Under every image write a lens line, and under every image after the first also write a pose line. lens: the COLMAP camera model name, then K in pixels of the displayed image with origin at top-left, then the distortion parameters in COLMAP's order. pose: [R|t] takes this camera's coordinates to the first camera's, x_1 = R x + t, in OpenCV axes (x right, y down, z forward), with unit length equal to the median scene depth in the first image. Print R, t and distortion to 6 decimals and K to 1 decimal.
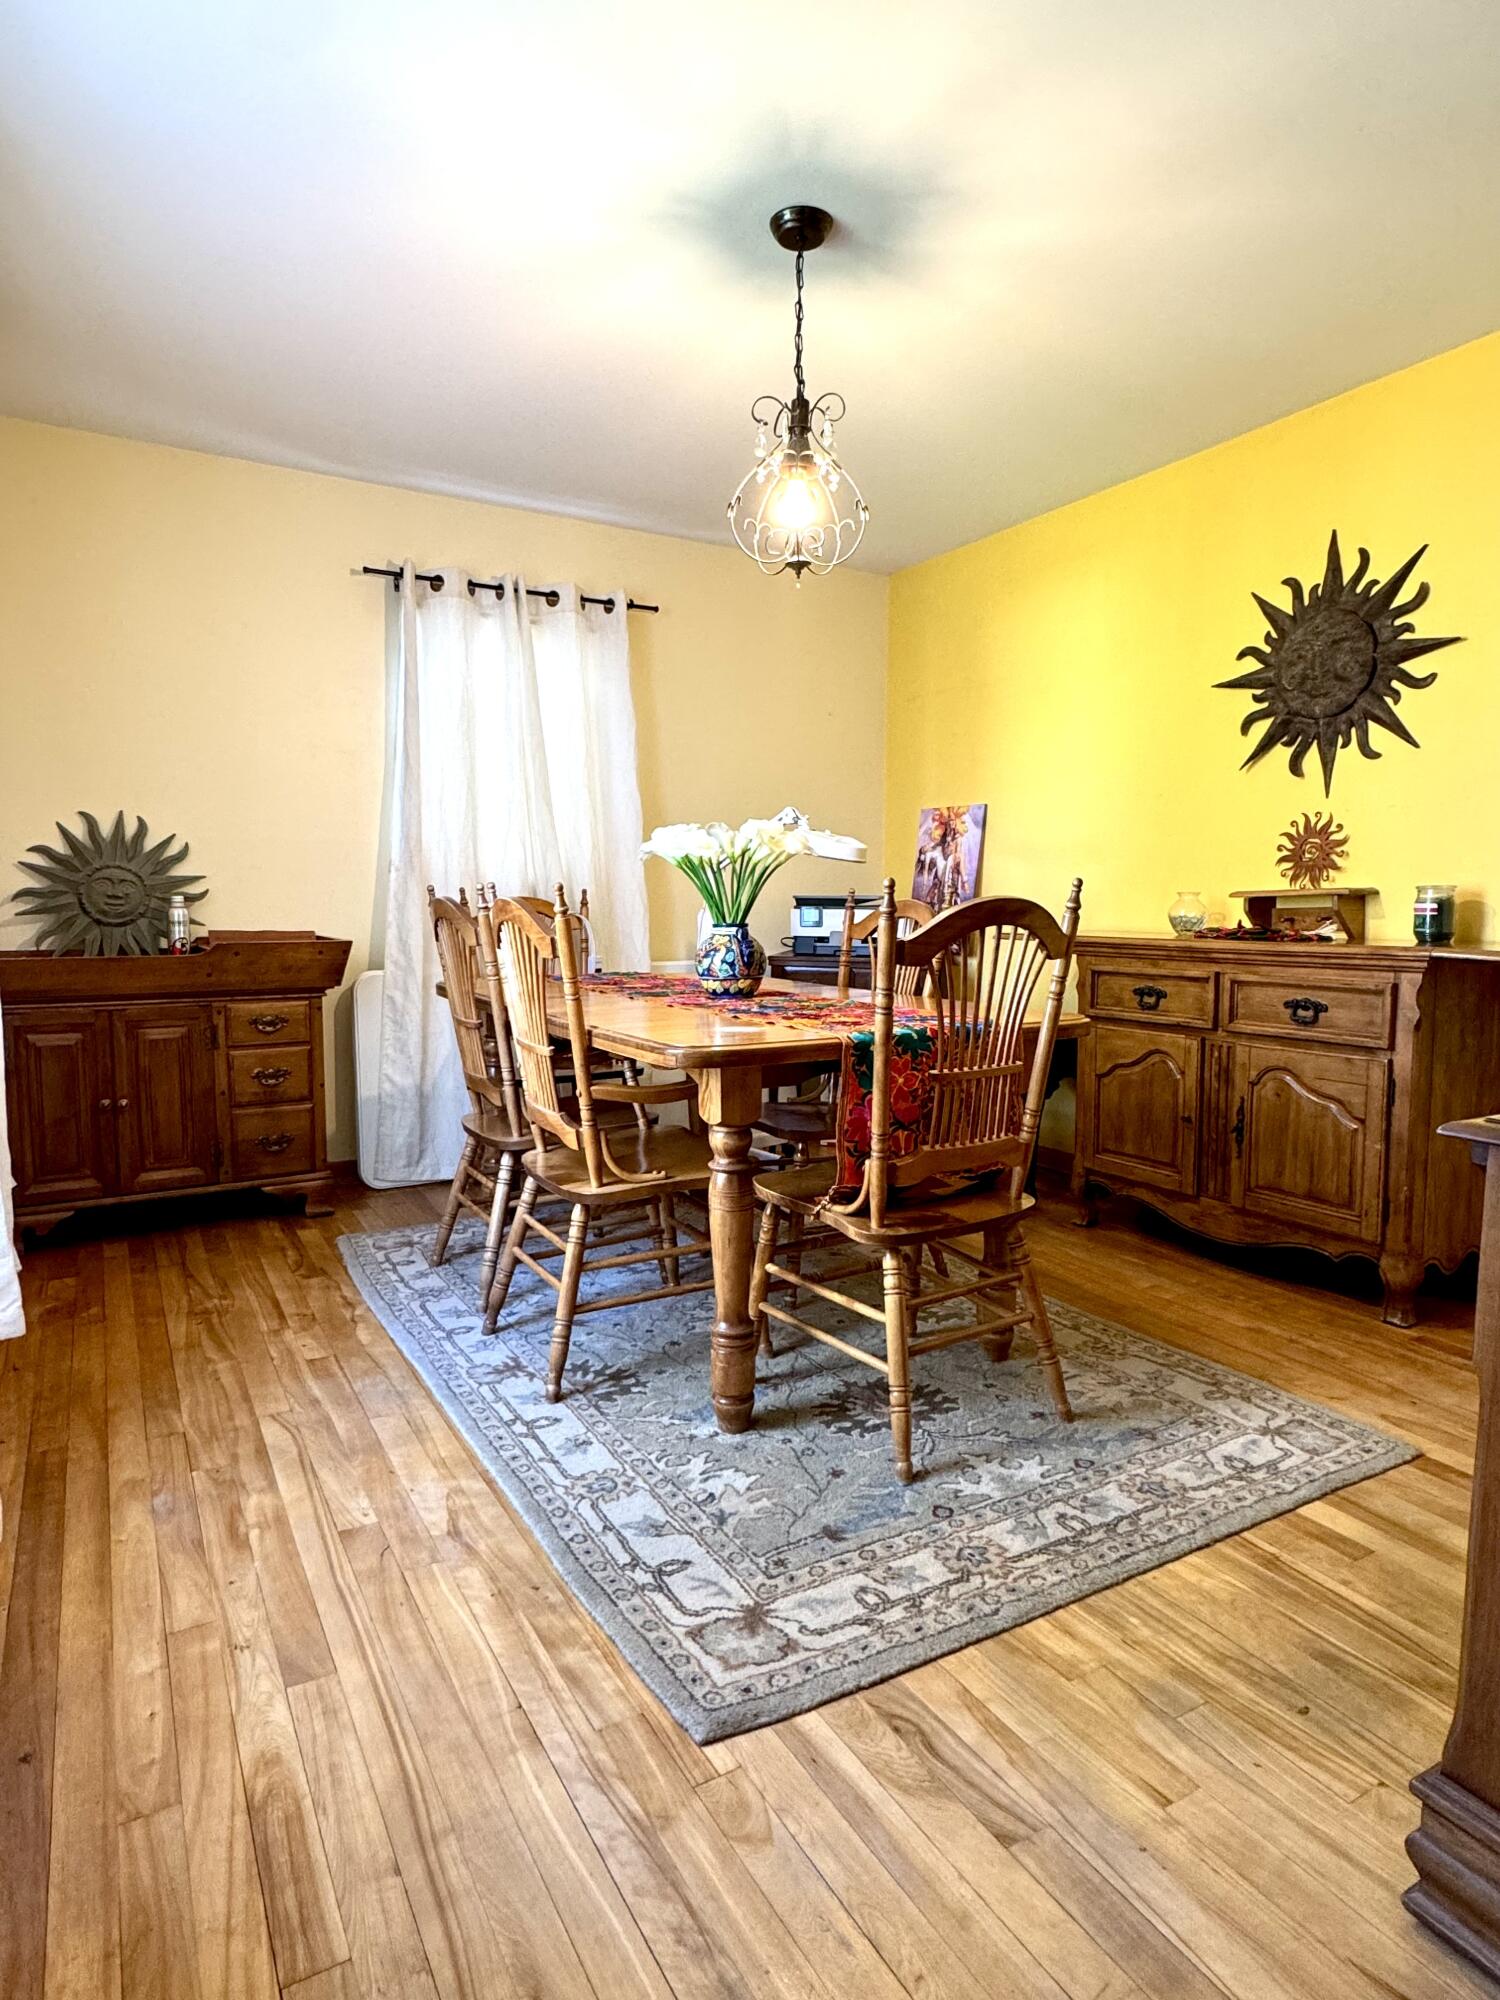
lens RADIAL K [[1144.2, 0, 749.6], [0, 1144.2, 998.3], [0, 0, 1]] dist [-0.006280, -0.000822]
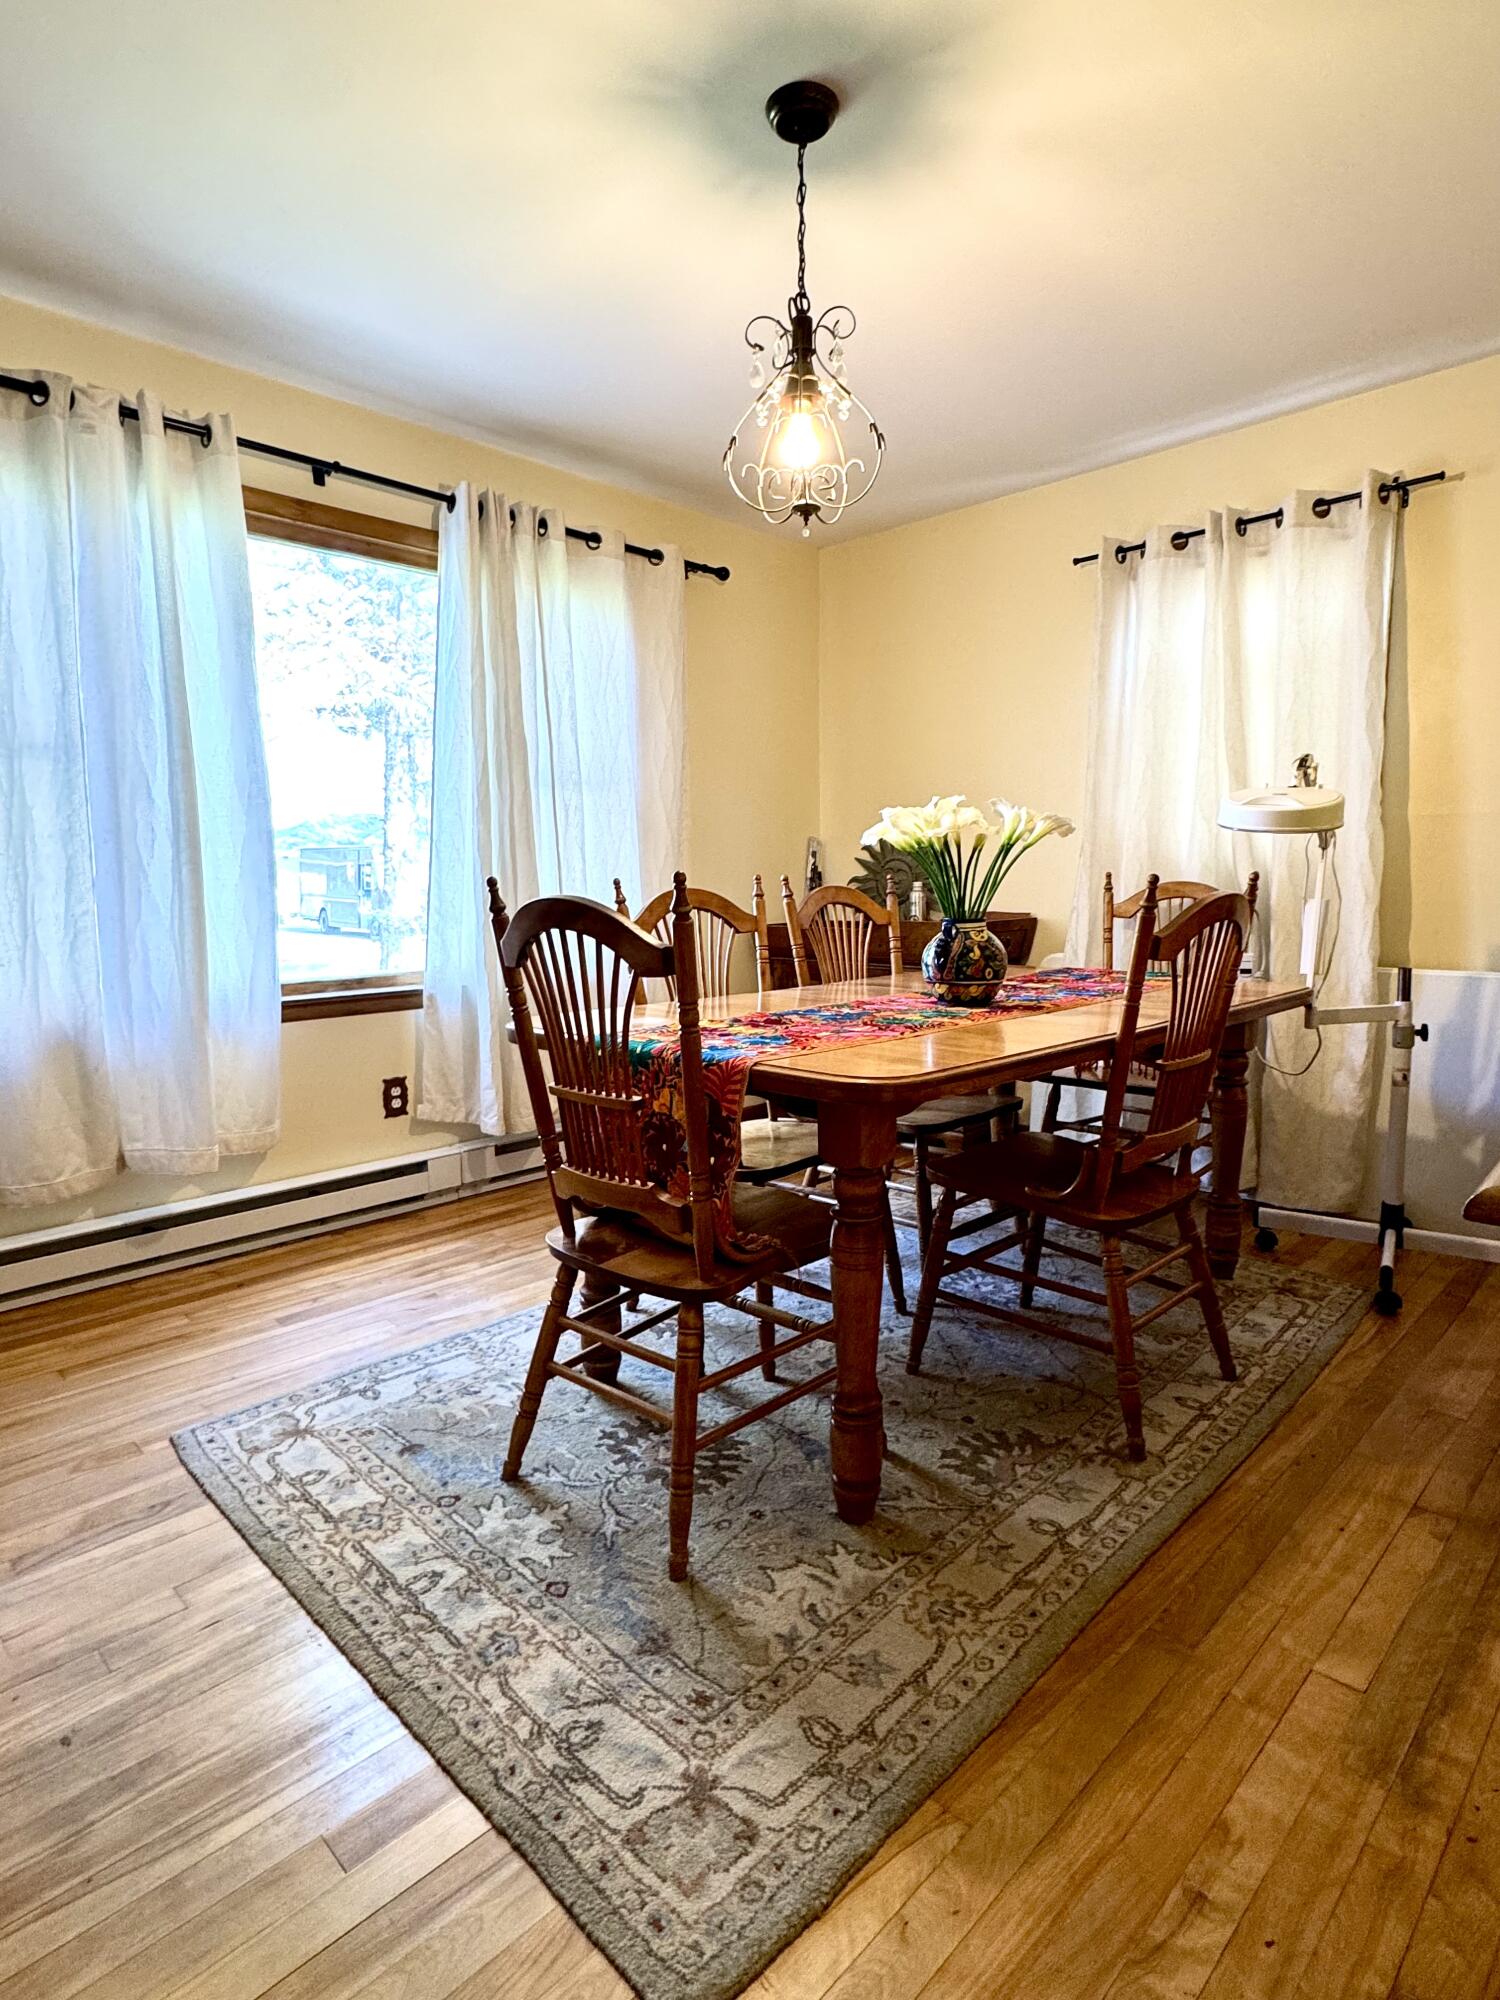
lens RADIAL K [[1064.9, 0, 749.4], [0, 1064.9, 998.0], [0, 0, 1]] dist [-0.002610, 0.000319]
pose [[0.262319, 0.104790, -0.959275, 1.042249], [-0.075603, 0.993262, 0.087829, -0.093900], [0.962015, 0.049485, 0.268474, 0.929097]]
